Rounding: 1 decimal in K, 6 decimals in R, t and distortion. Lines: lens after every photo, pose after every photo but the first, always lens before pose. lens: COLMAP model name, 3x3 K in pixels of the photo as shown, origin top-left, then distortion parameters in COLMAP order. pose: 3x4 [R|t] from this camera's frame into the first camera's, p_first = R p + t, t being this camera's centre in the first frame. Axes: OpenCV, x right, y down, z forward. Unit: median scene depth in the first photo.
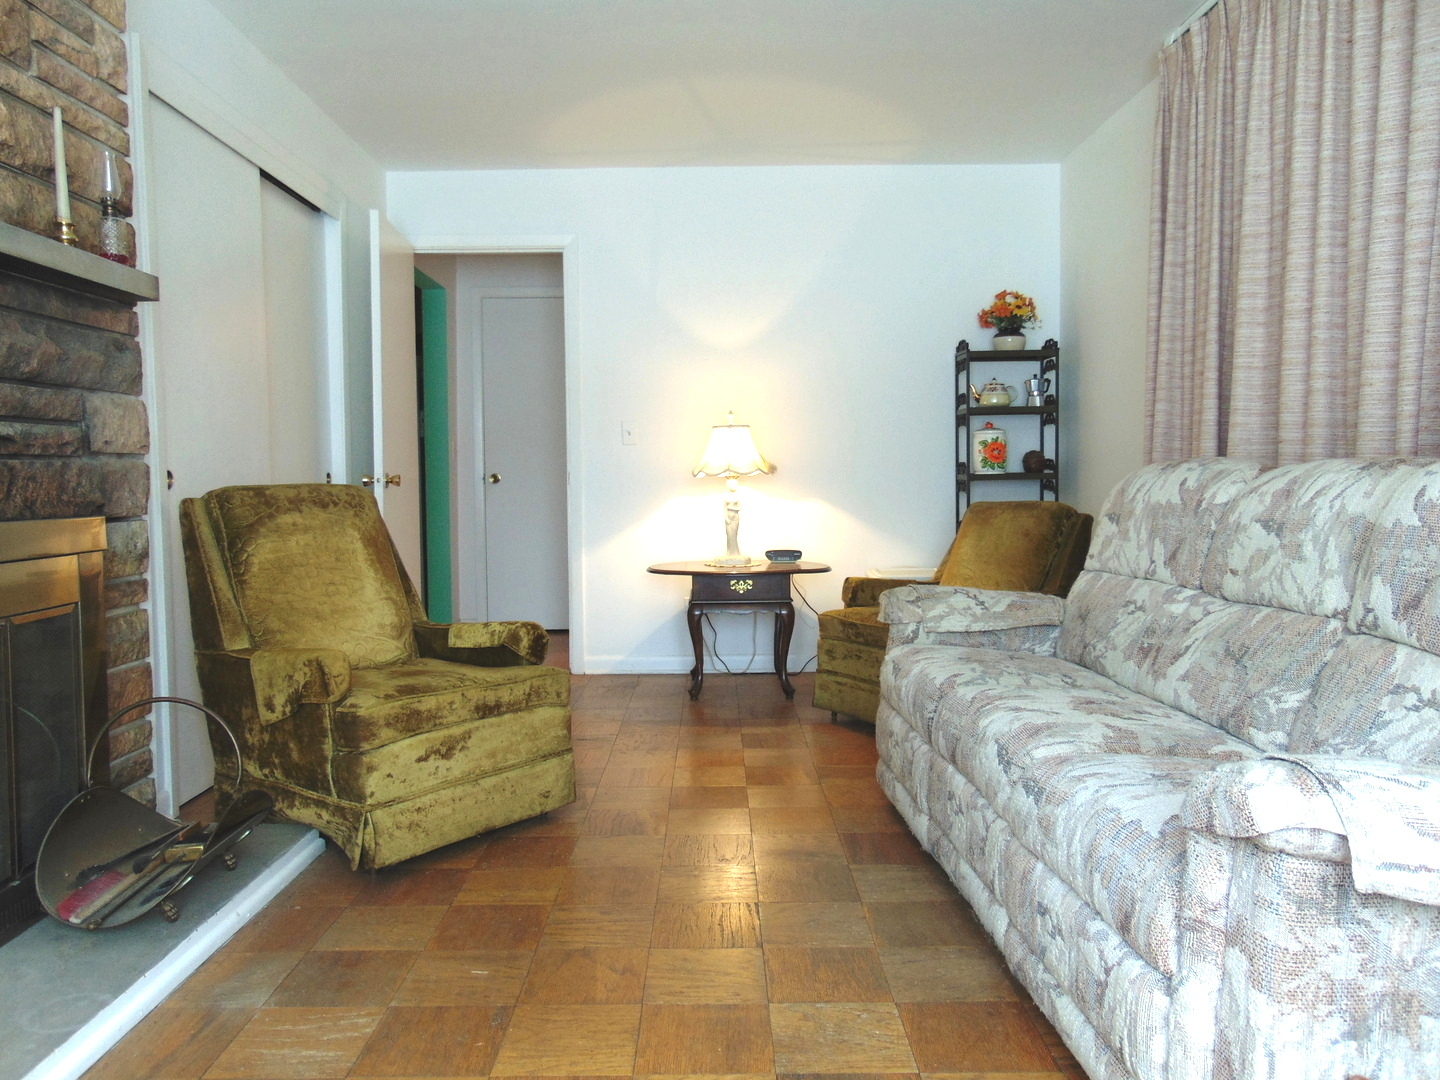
lens RADIAL K [[1078.5, 0, 720.9], [0, 1078.5, 546.4], [0, 0, 1]] dist [-0.001881, 0.009567]
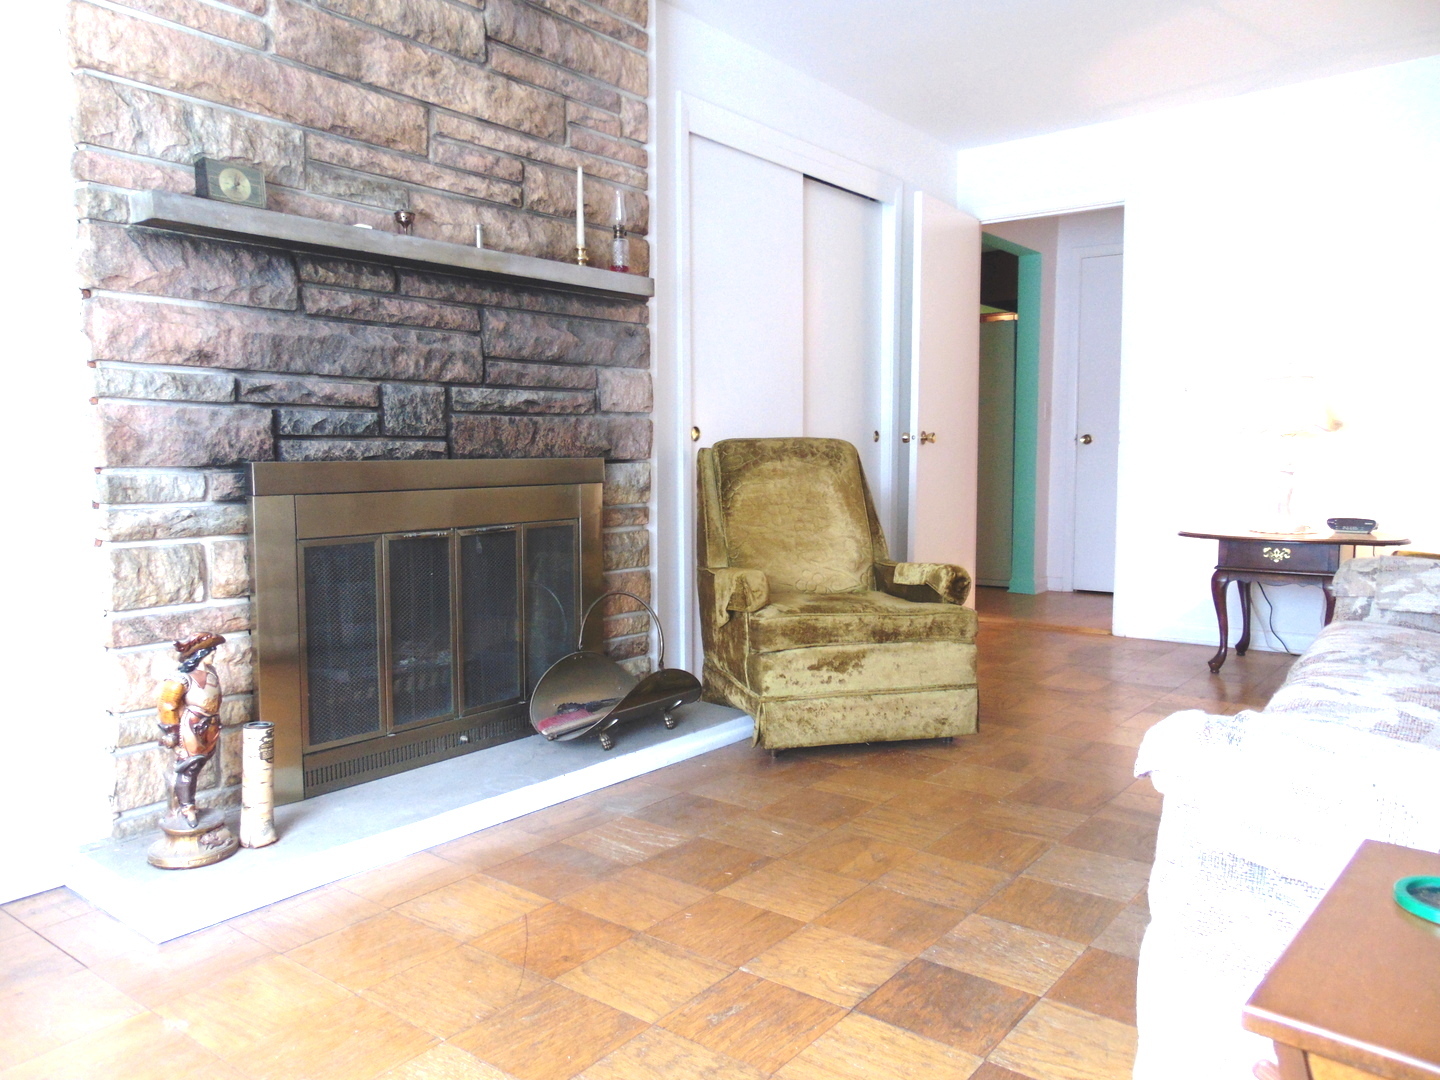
lens RADIAL K [[1083.9, 0, 713.2], [0, 1083.9, 542.4], [0, 0, 1]] dist [-0.044968, 0.094355]
pose [[0.785473, 0.058104, -0.616162, 0.364233], [-0.041709, 0.998290, 0.040968, 0.015935], [0.617489, -0.006479, 0.786553, -0.003078]]
